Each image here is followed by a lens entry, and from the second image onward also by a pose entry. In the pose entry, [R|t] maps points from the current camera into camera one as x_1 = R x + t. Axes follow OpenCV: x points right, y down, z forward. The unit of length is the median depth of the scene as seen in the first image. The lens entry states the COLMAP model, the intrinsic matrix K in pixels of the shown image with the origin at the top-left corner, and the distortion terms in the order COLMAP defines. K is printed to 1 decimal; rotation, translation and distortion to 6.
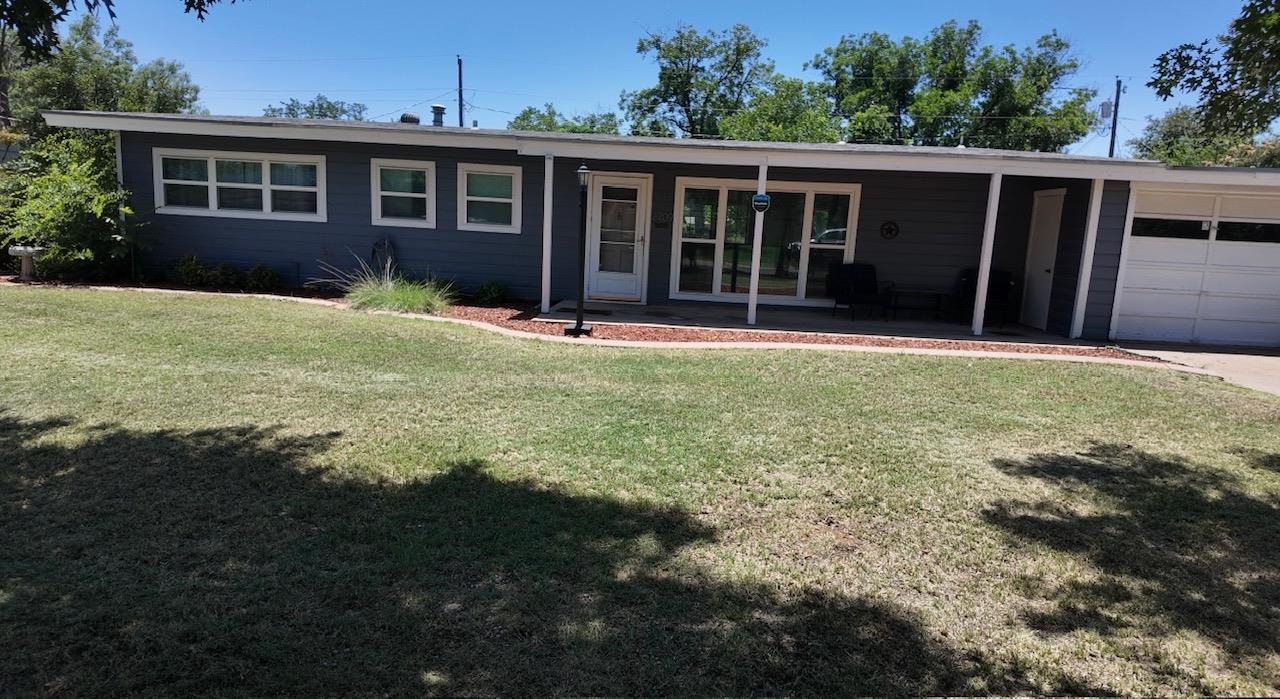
lens RADIAL K [[751.1, 0, 640.0], [0, 751.1, 349.5], [0, 0, 1]] dist [0.056536, -0.027698]
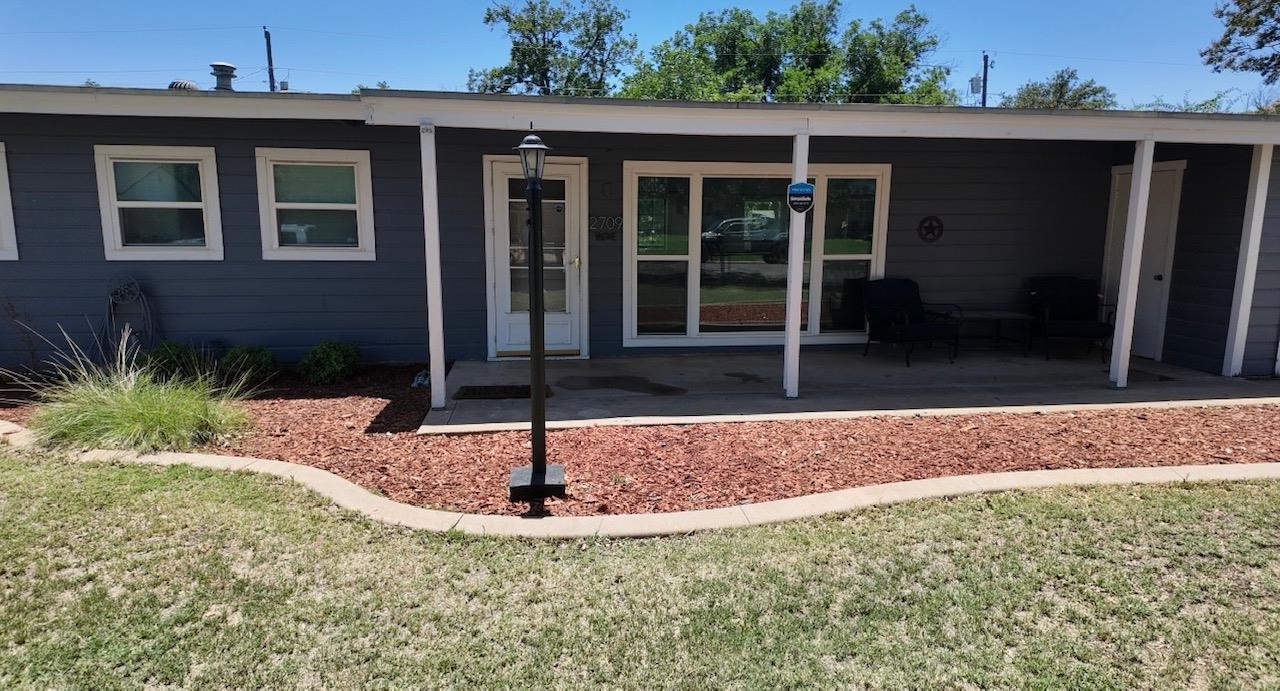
lens RADIAL K [[751.5, 0, 640.0], [0, 751.5, 345.5], [0, 0, 1]] dist [0.073466, -0.085121]
pose [[0.979377, -0.076046, 0.187183, -0.067799], [0.074609, 0.997104, 0.014721, -0.077054], [-0.187760, -0.000451, 0.982215, 0.349322]]
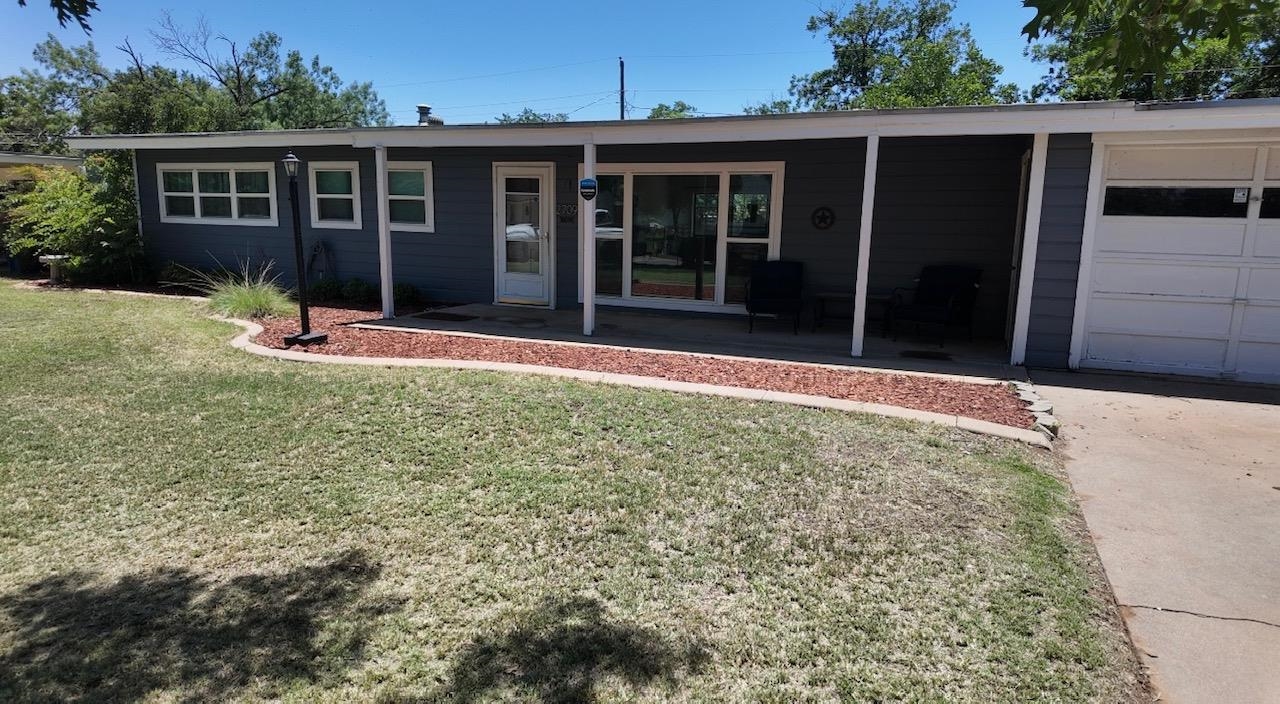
lens RADIAL K [[751.4, 0, 640.0], [0, 751.4, 352.0], [0, 0, 1]] dist [0.037739, -0.002882]
pose [[0.944434, 0.026985, -0.327592, 0.392991], [-0.025079, 0.999635, 0.010042, -0.020746], [0.327743, -0.001268, 0.944766, 0.191999]]
